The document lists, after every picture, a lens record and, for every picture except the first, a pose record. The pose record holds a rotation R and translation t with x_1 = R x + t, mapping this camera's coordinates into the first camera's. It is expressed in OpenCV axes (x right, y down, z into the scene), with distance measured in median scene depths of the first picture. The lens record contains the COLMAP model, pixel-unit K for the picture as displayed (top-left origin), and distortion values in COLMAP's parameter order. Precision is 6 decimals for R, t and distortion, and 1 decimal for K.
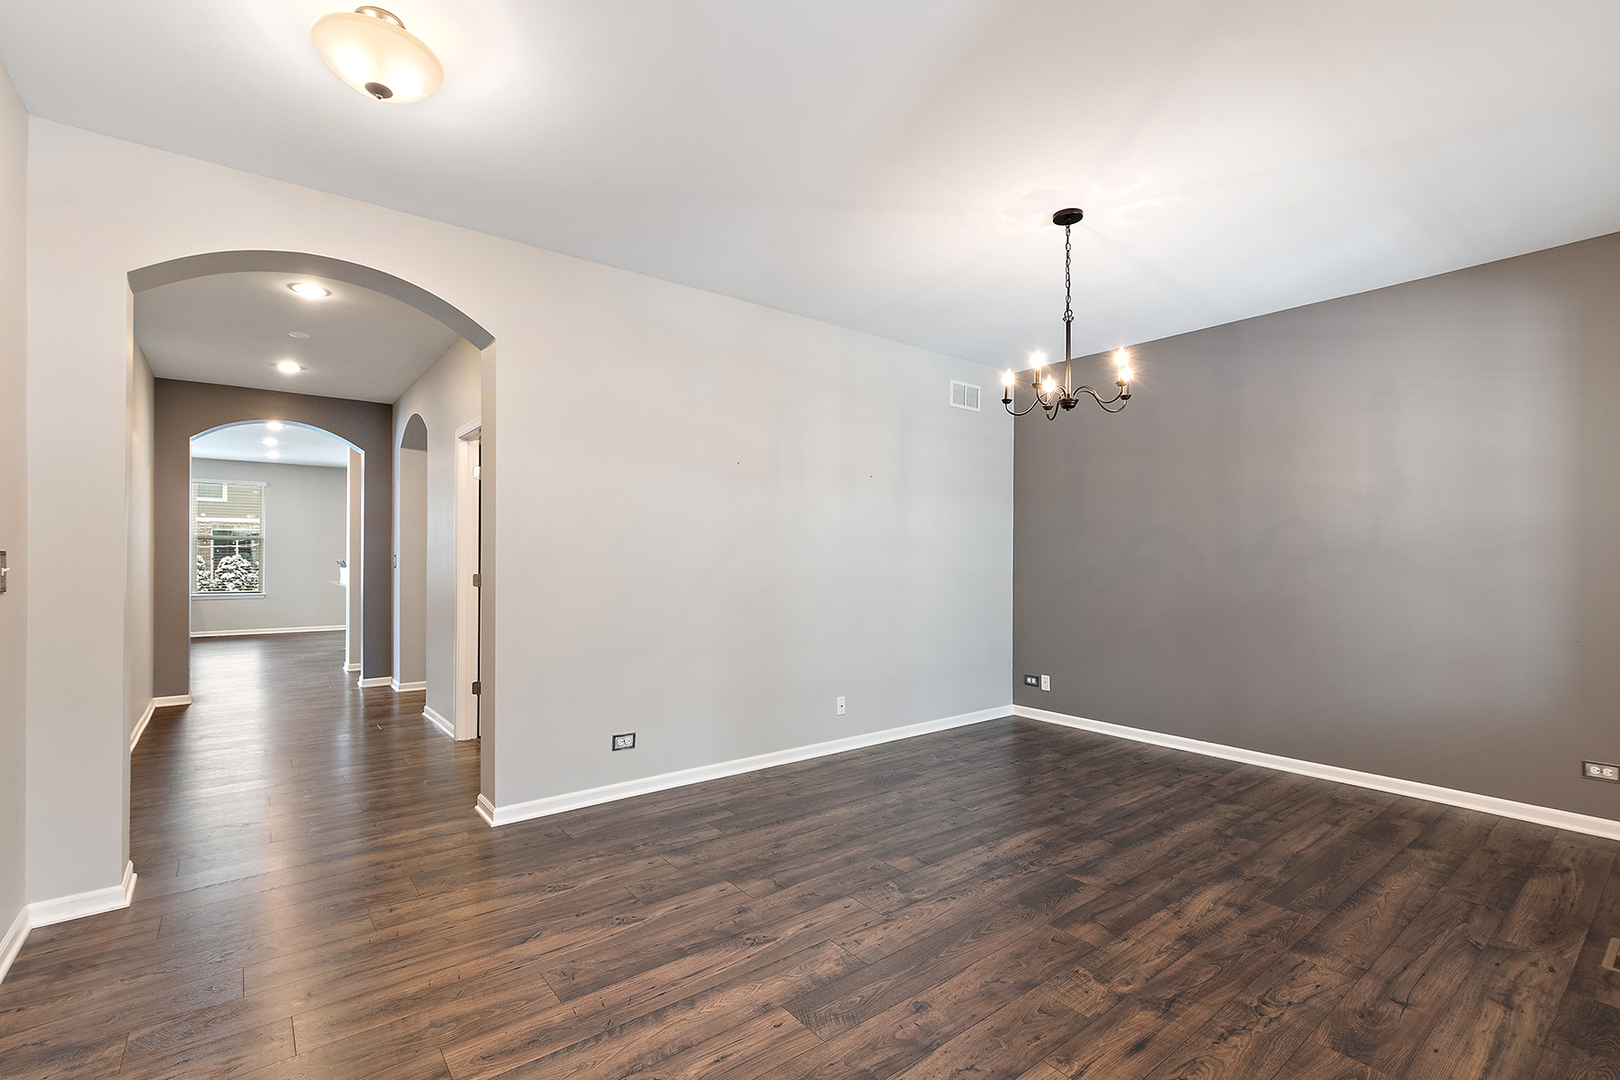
lens RADIAL K [[723.9, 0, 803.4], [0, 723.9, 544.9], [0, 0, 1]] dist [0.000961, -0.000104]
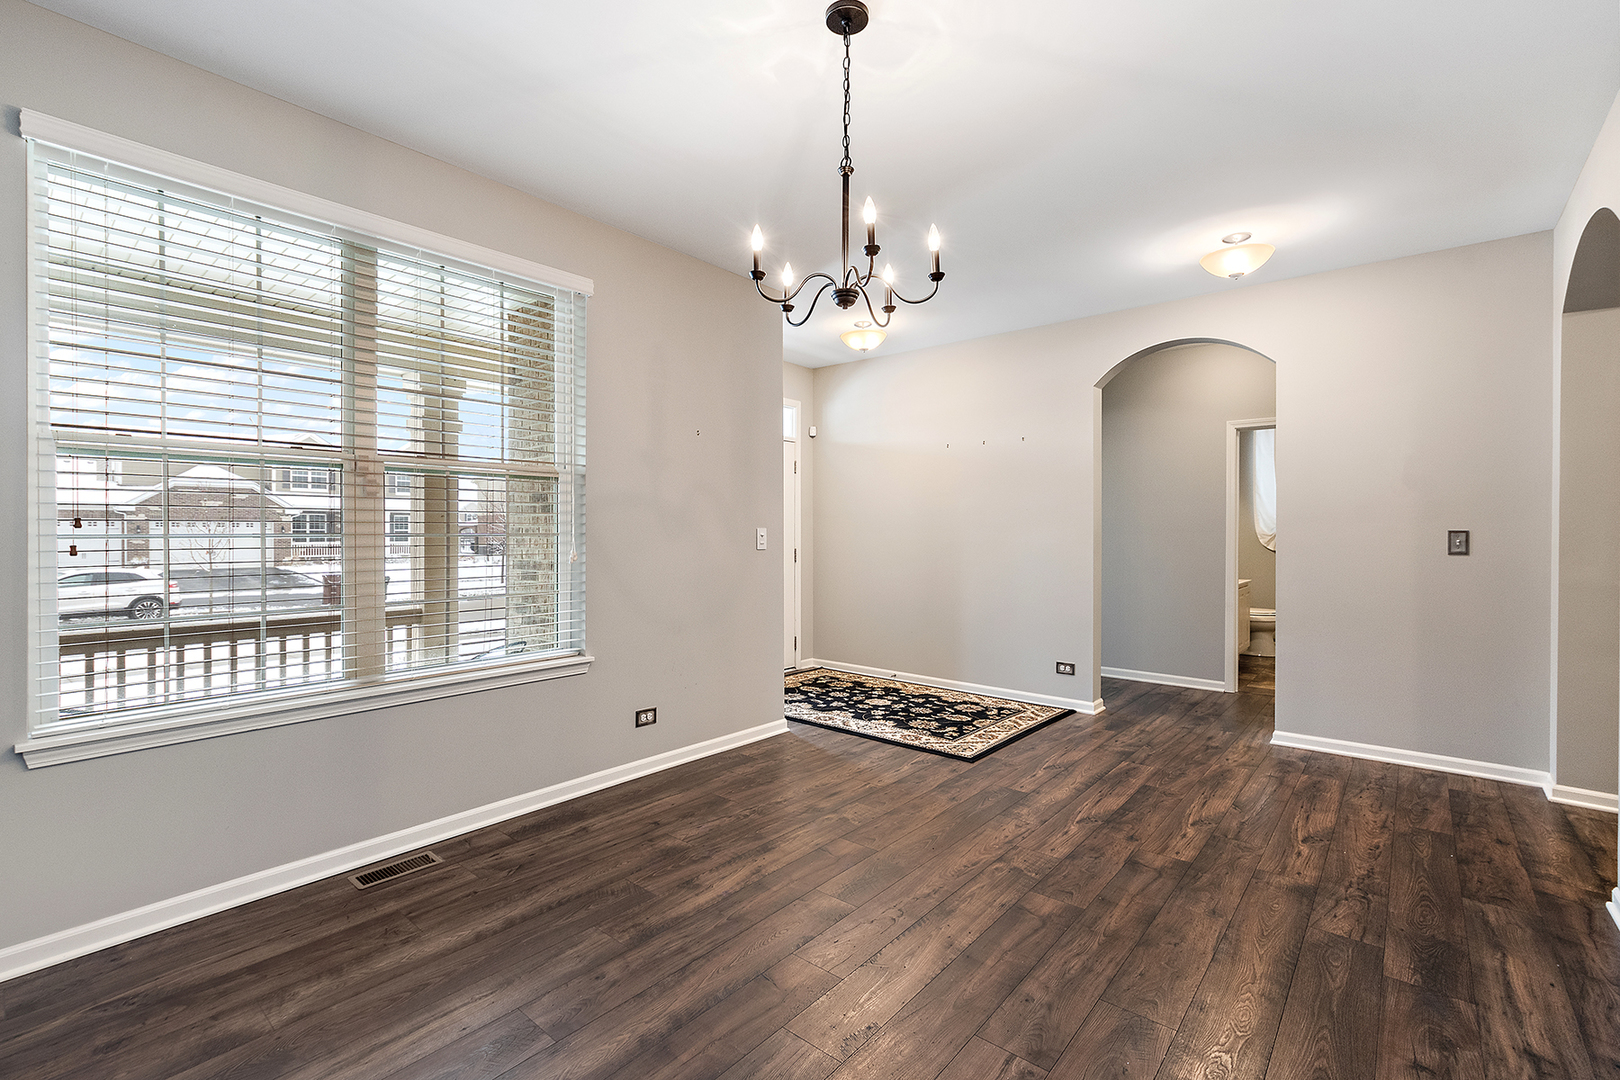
lens RADIAL K [[723.9, 0, 803.4], [0, 723.9, 544.9], [0, 0, 1]] dist [0.000961, -0.000104]
pose [[-0.980187, -0.003906, -0.198033, 0.638651], [-0.004426, 0.999988, 0.002182, 0.036972], [0.198023, 0.003016, -0.980193, 1.967360]]
